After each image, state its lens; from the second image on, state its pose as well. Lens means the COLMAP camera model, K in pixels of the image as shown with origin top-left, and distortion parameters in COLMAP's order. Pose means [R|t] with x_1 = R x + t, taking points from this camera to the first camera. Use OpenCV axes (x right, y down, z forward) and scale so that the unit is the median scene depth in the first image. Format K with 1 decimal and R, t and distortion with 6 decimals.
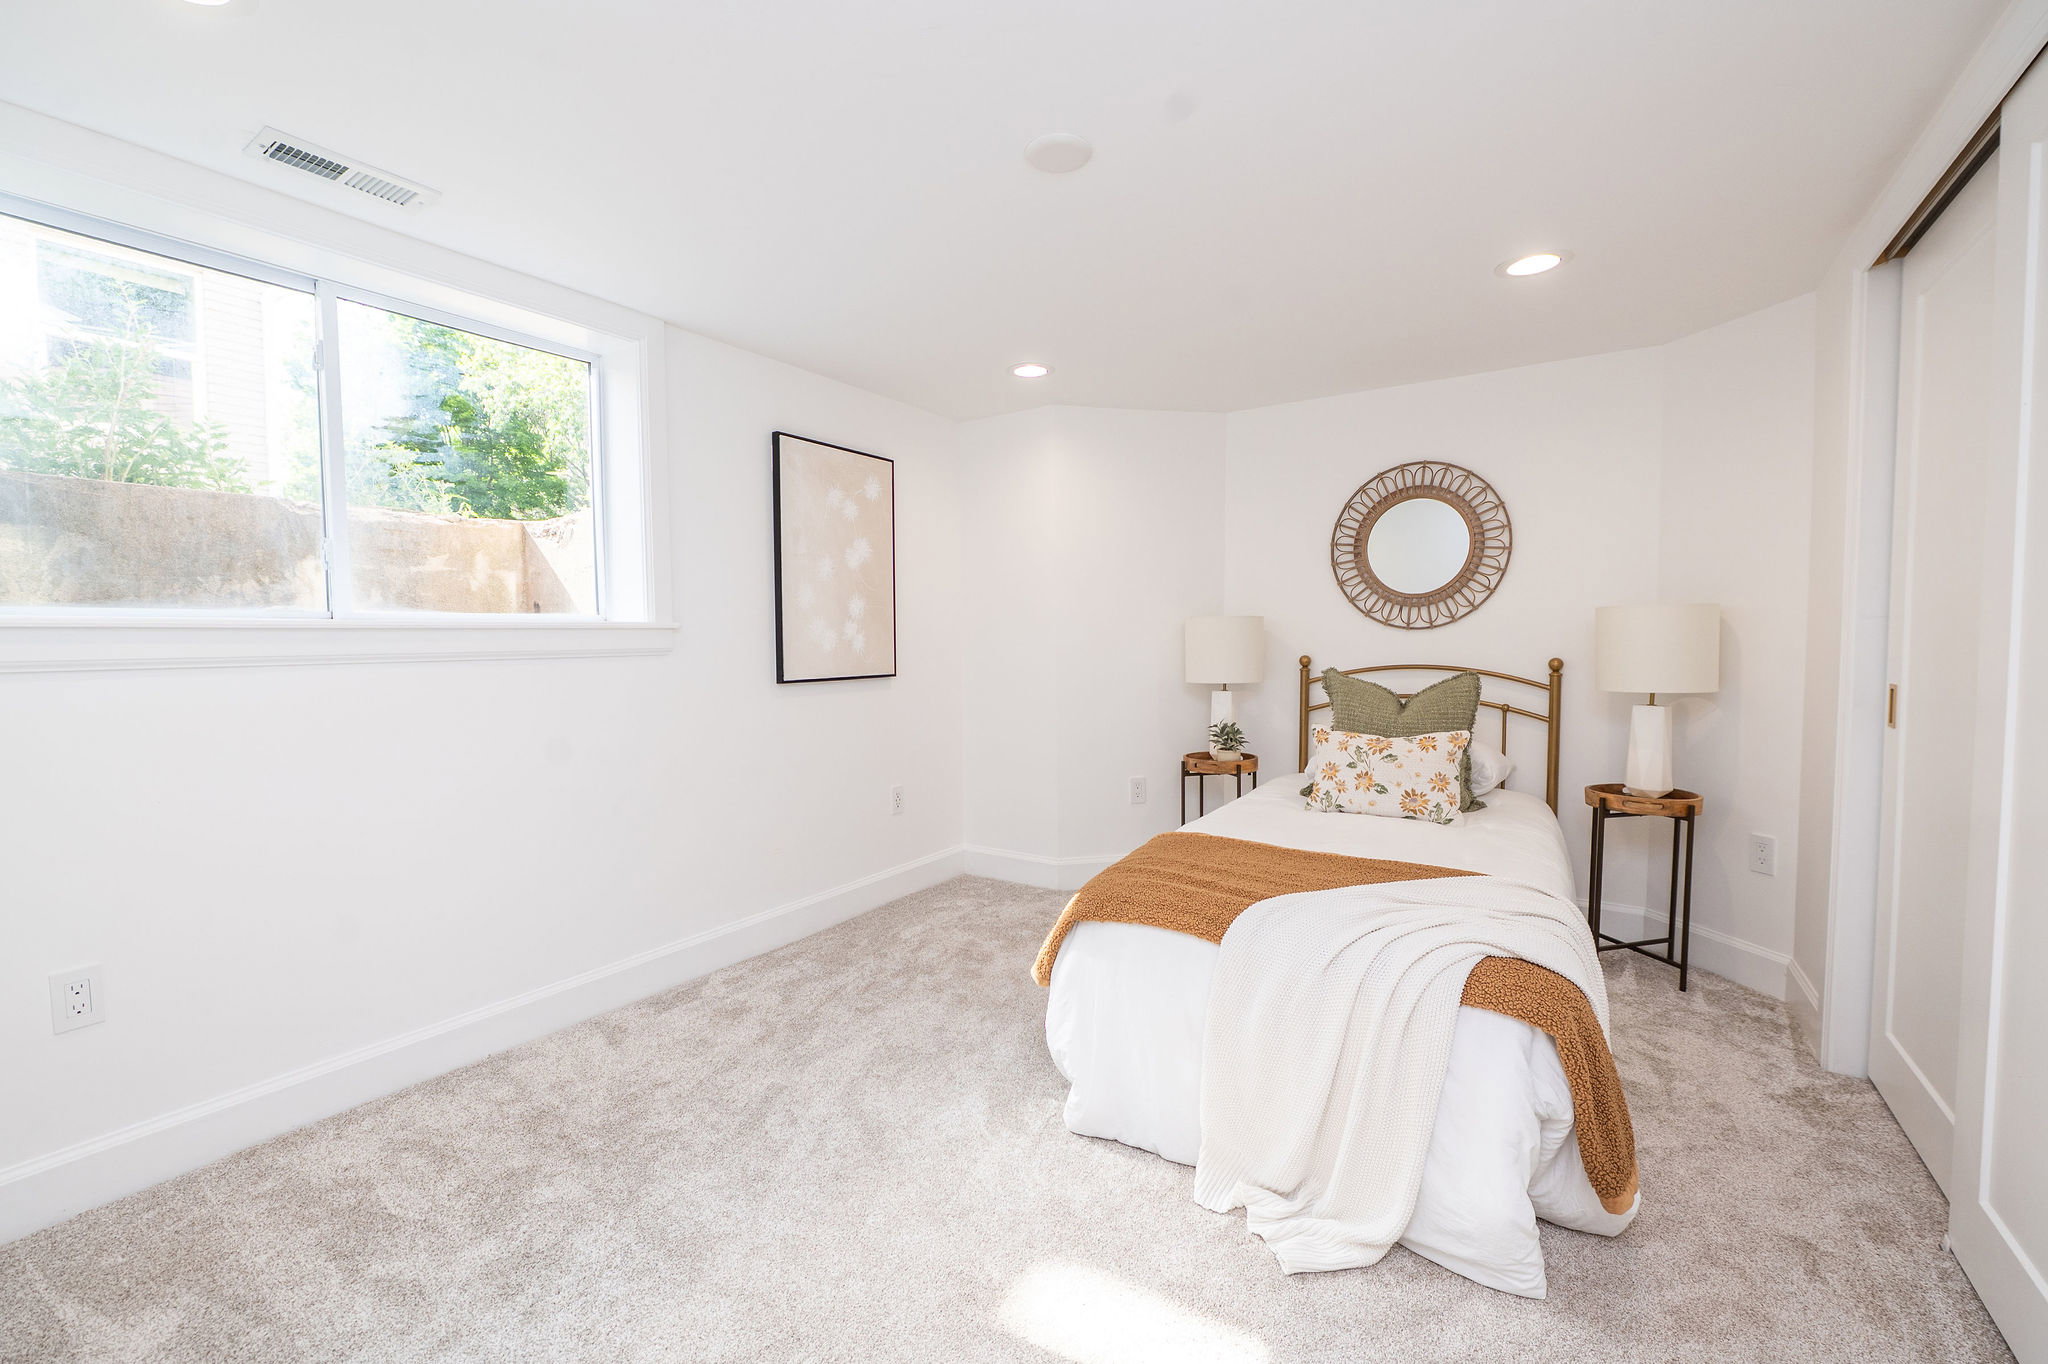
lens RADIAL K [[862.2, 0, 1025.7], [0, 862.2, 674.0], [0, 0, 1]] dist [-0.000419, -0.000046]
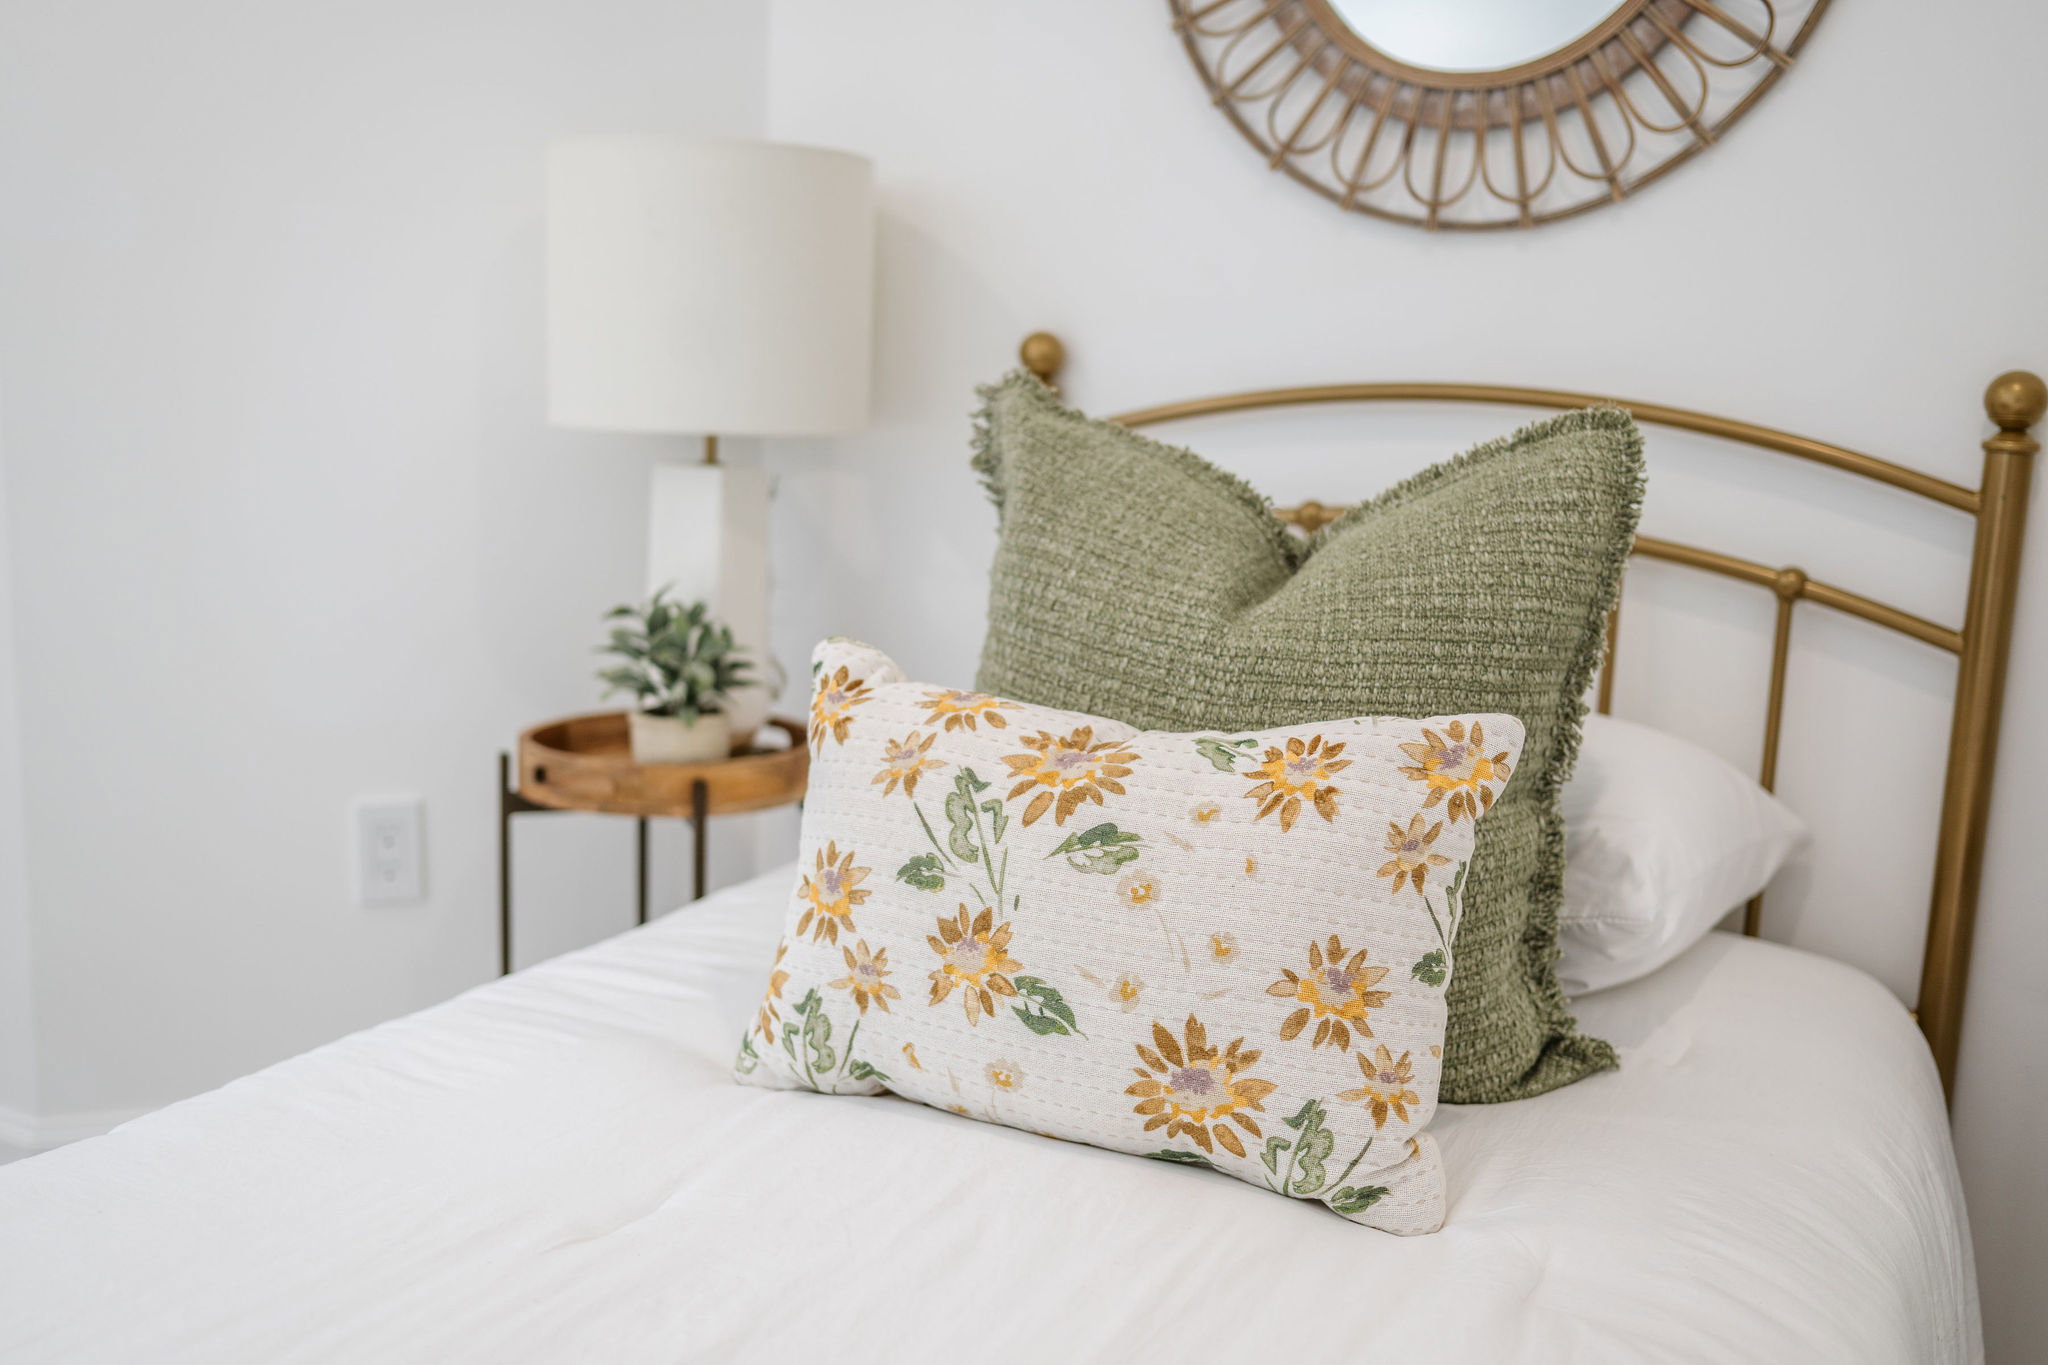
lens RADIAL K [[2031.2, 0, 1024.0], [0, 2031.2, 682.5], [0, 0, 1]] dist [-0.013885, 0.033051]
pose [[0.996002, 0.029686, 0.084260, 0.327209], [-0.039835, 0.991798, 0.121449, 0.008265], [-0.079963, -0.124320, 0.989015, 0.507221]]
